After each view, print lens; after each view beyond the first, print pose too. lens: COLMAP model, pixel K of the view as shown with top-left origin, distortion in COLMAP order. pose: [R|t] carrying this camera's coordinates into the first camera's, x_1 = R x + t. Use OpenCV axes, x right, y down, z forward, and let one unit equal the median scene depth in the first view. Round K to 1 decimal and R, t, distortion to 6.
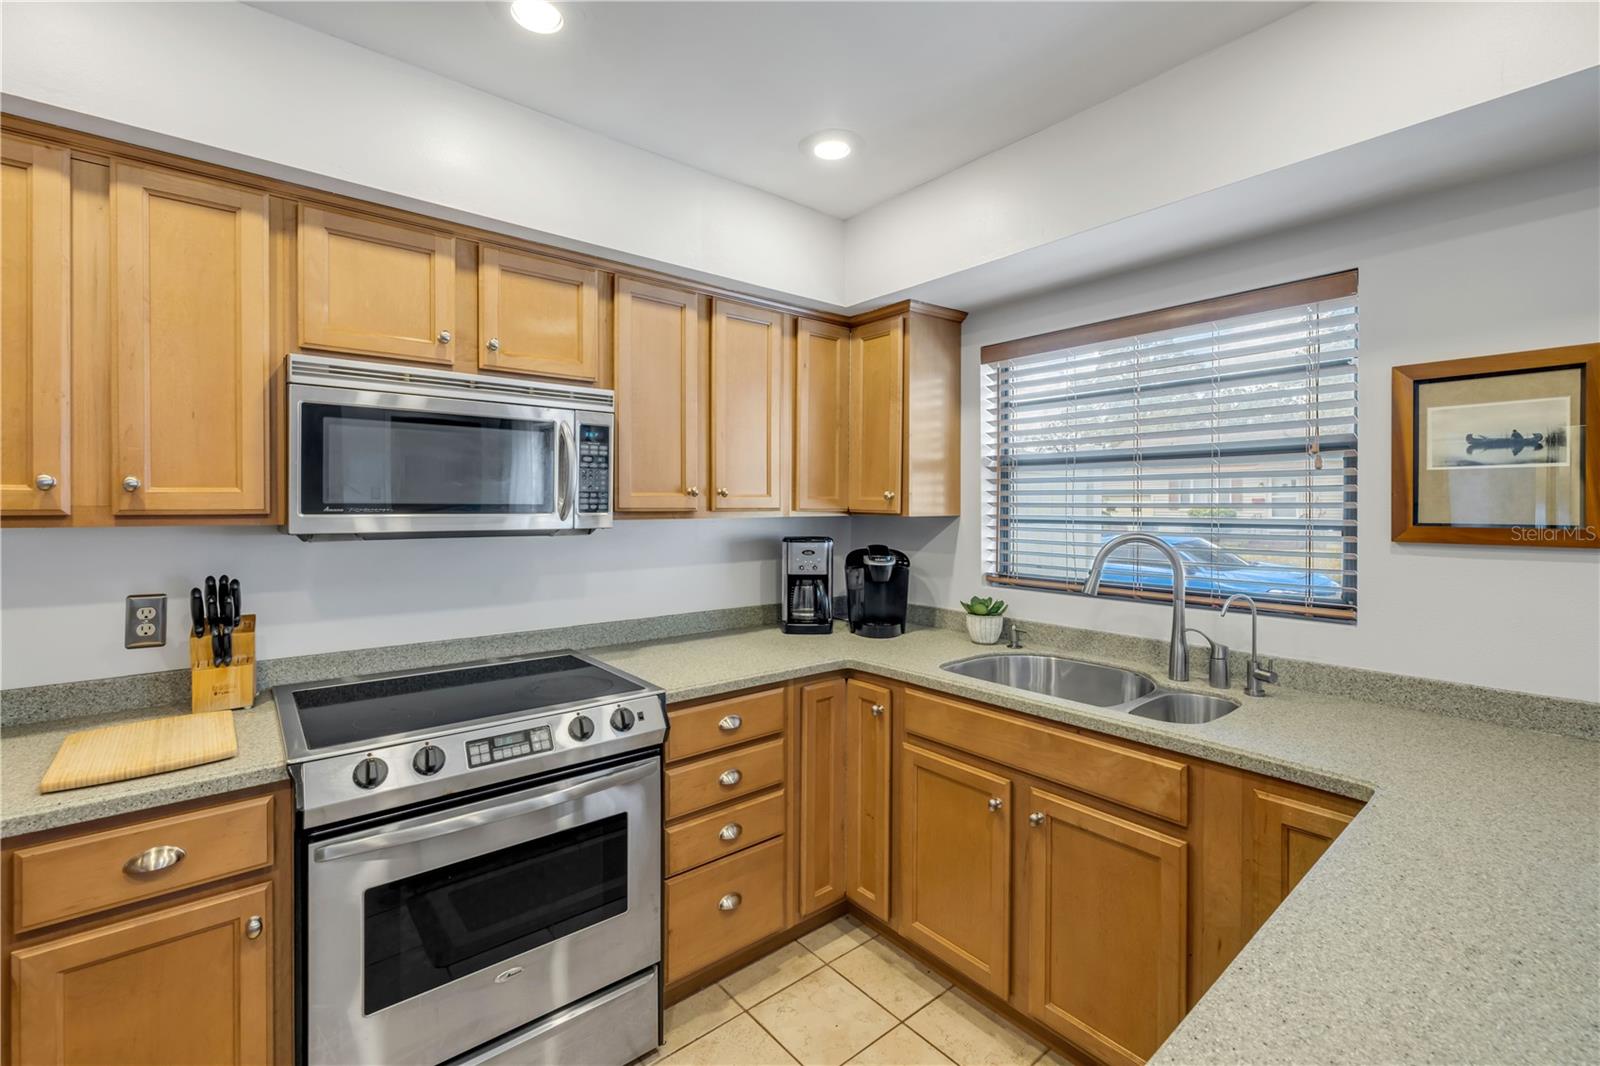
lens RADIAL K [[679.8, 0, 797.0], [0, 679.8, 504.1], [0, 0, 1]] dist [-0.002623, 0.000664]
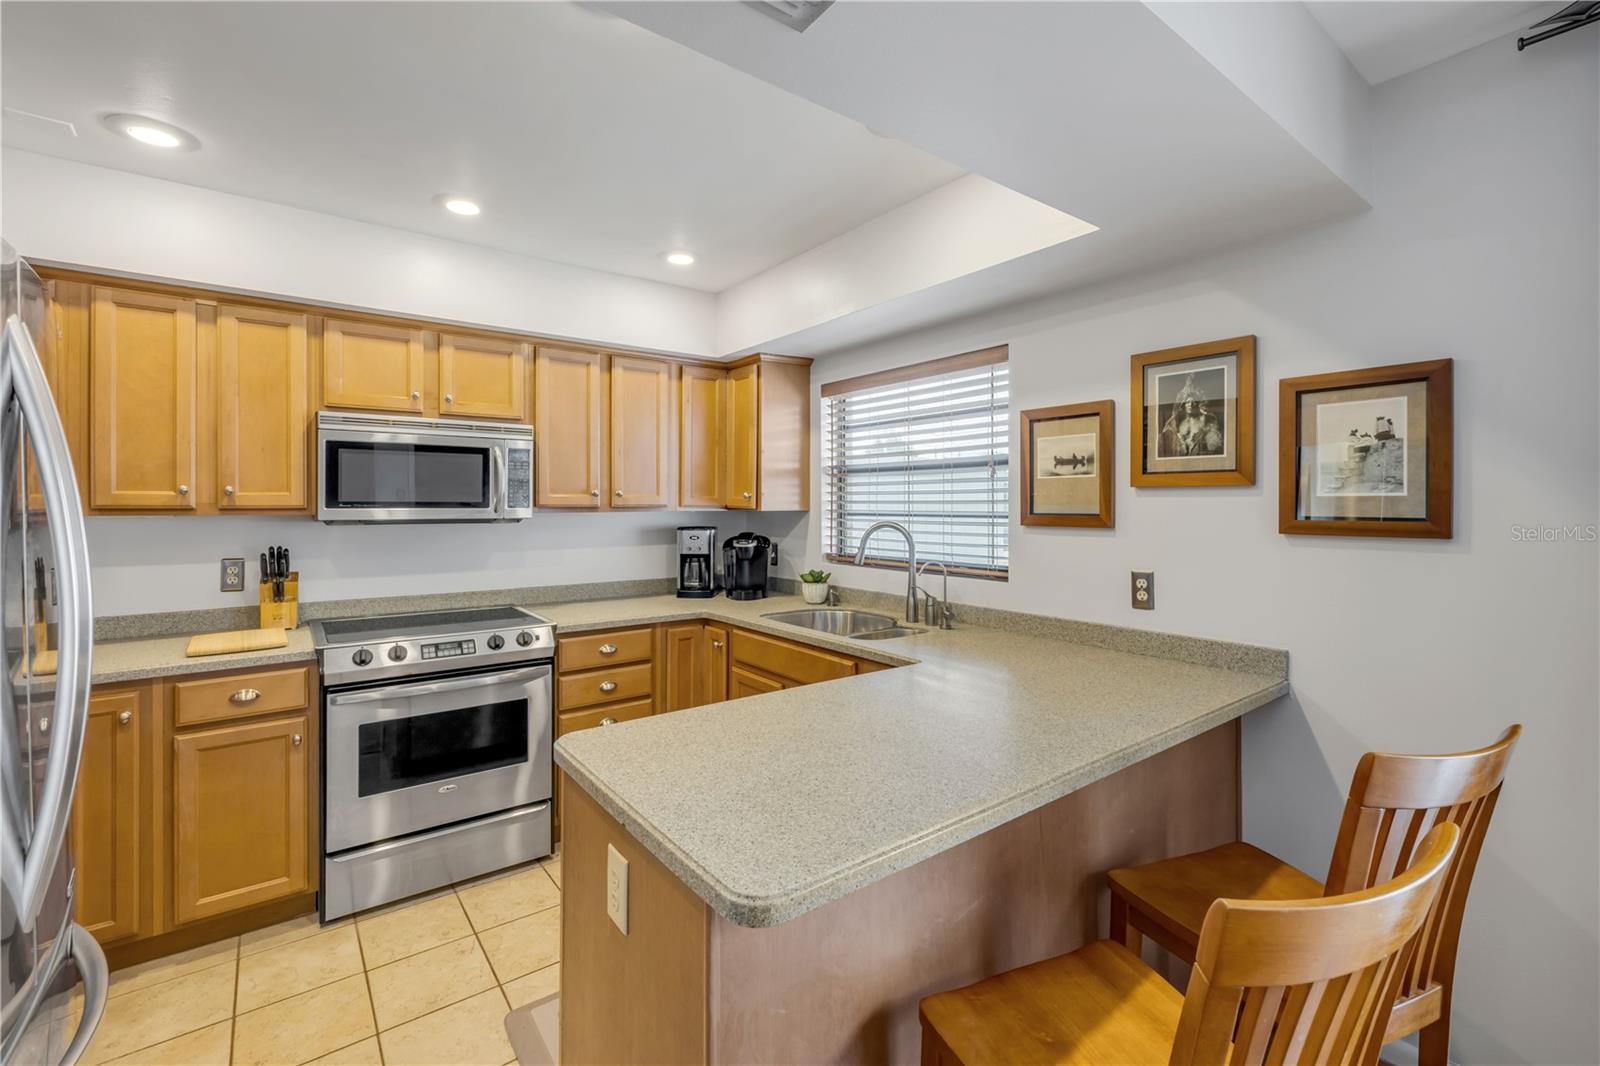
lens RADIAL K [[679.8, 0, 797.2], [0, 679.8, 499.6], [0, 0, 1]] dist [-0.002623, 0.000664]
pose [[0.999174, -0.001946, -0.040592, 0.381044], [0.001746, 0.999986, -0.004960, 0.003323], [0.040601, 0.004885, 0.999163, -0.475847]]
